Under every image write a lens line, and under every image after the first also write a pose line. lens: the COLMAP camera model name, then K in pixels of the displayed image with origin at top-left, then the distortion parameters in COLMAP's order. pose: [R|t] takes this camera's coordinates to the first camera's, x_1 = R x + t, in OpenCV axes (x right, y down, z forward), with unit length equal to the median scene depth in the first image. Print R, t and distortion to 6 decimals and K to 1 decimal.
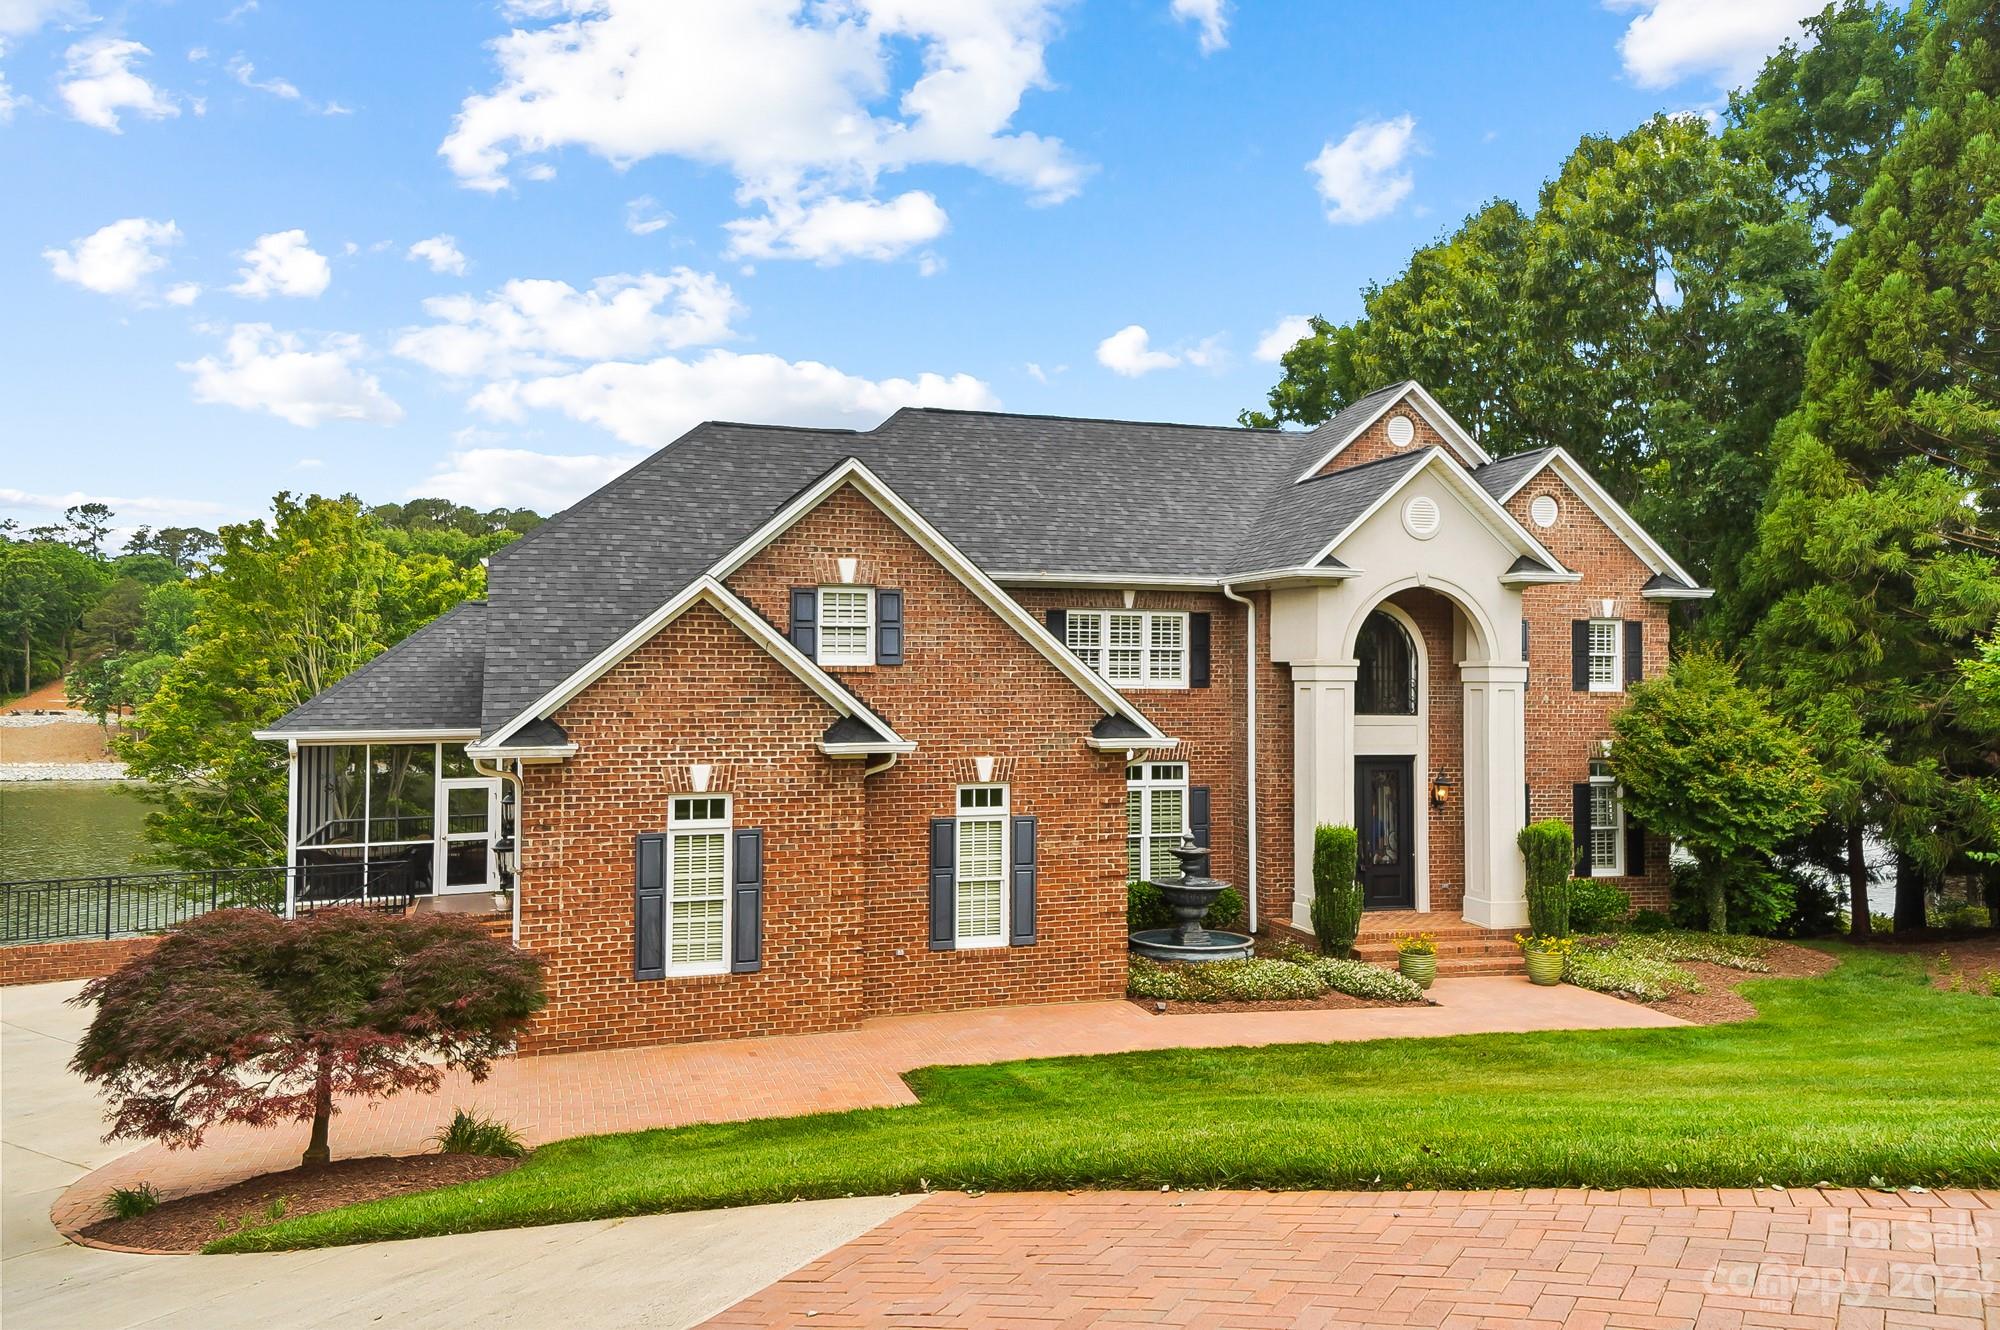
lens RADIAL K [[1459.3, 0, 997.1], [0, 1459.3, 656.0], [0, 0, 1]] dist [0.197291, -0.061685]
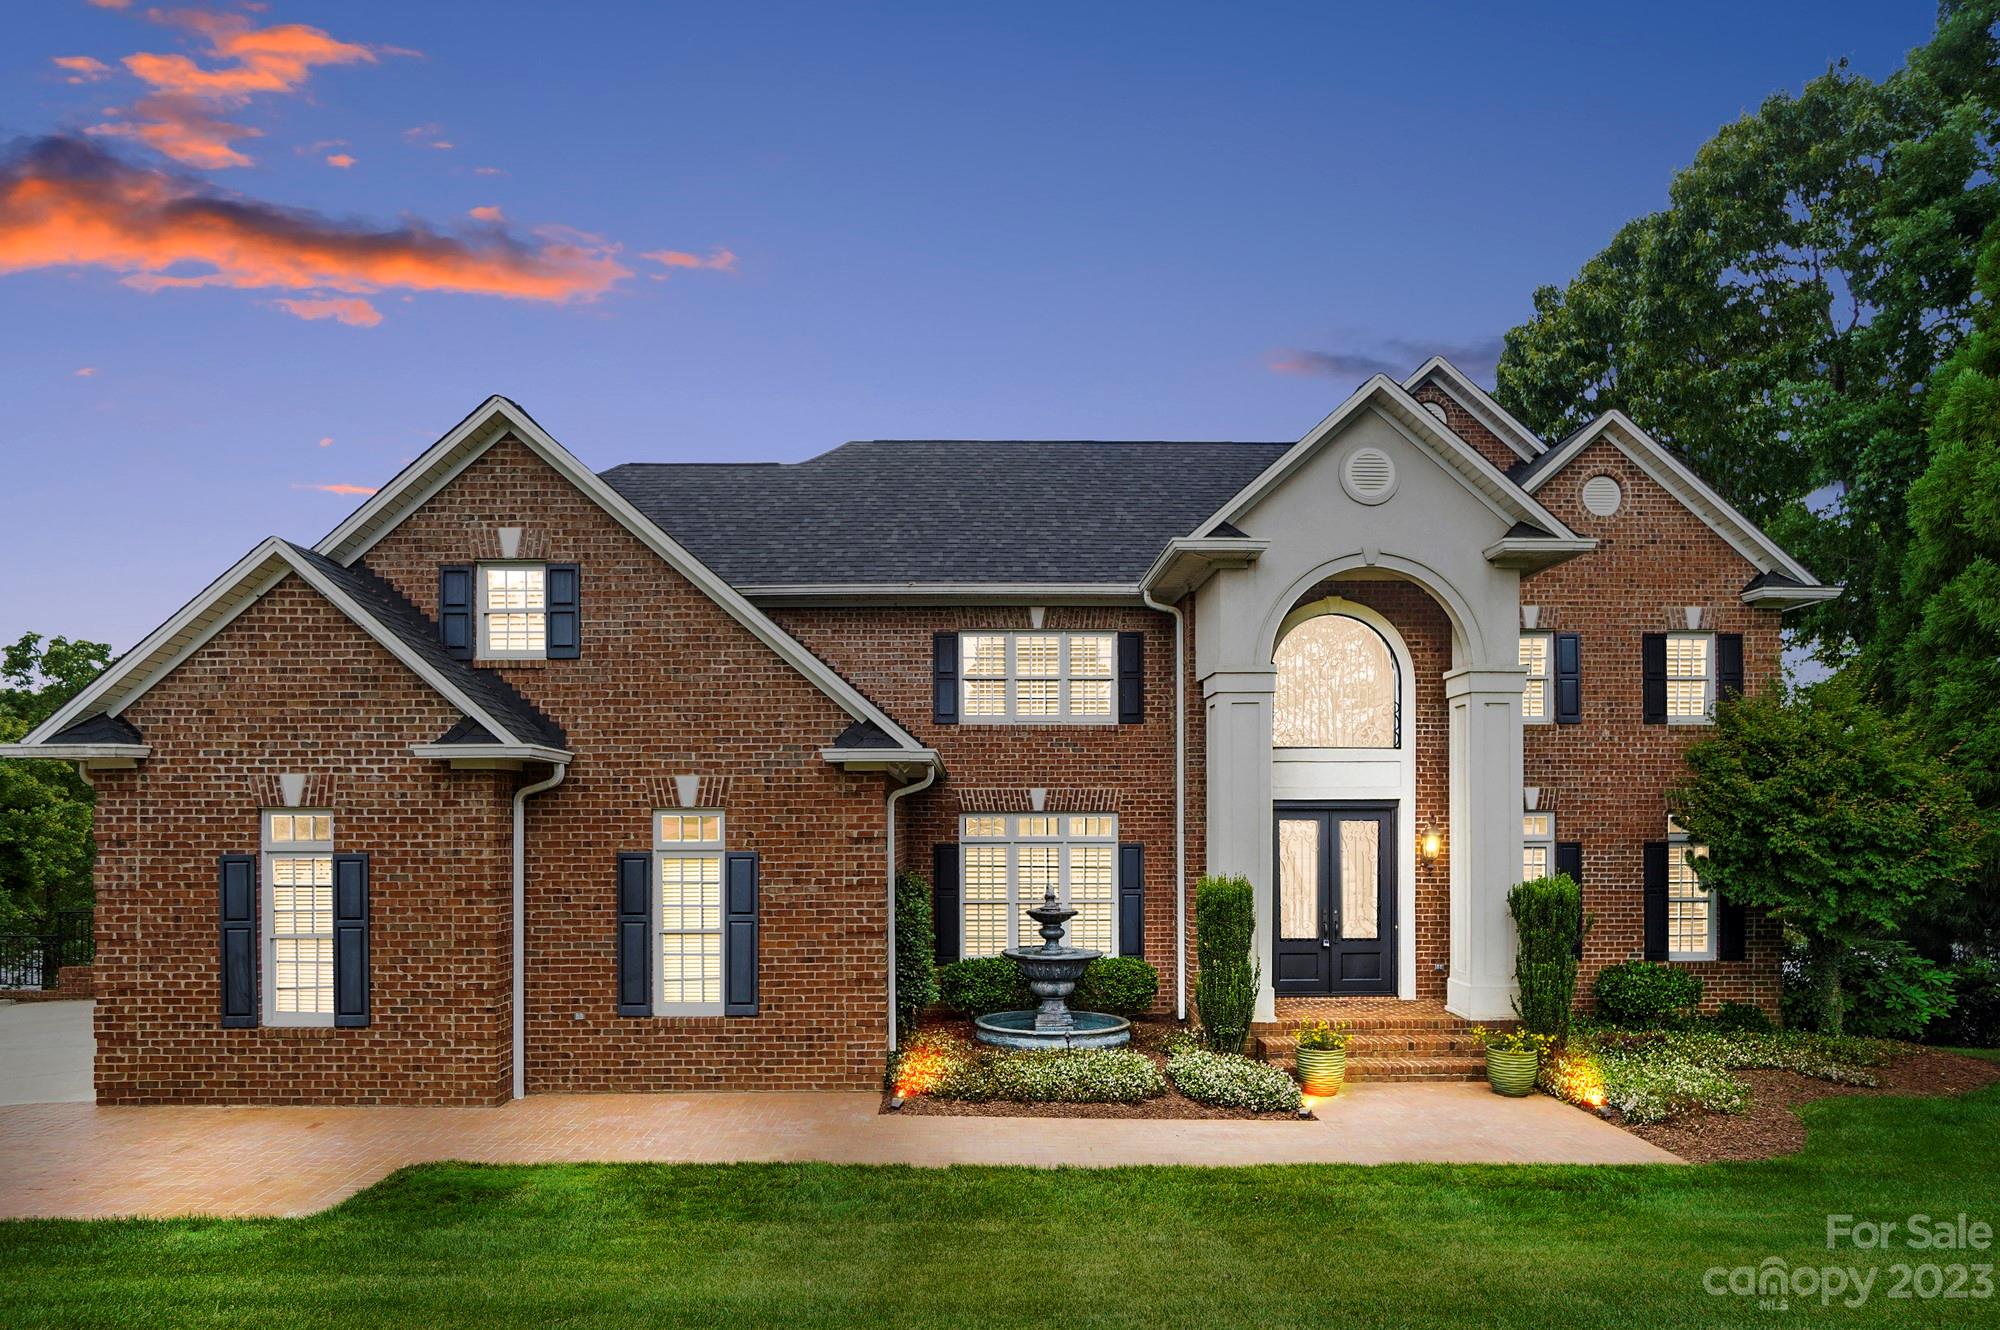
lens RADIAL K [[1107.3, 0, 1004.2], [0, 1107.3, 805.6], [0, 0, 1]] dist [-0.001299, 0.004852]
pose [[0.953288, -0.006069, -0.302003, 0.356343], [0.007546, 0.999965, 0.003725, 0.090410], [0.301969, -0.005830, 0.953300, 0.519319]]
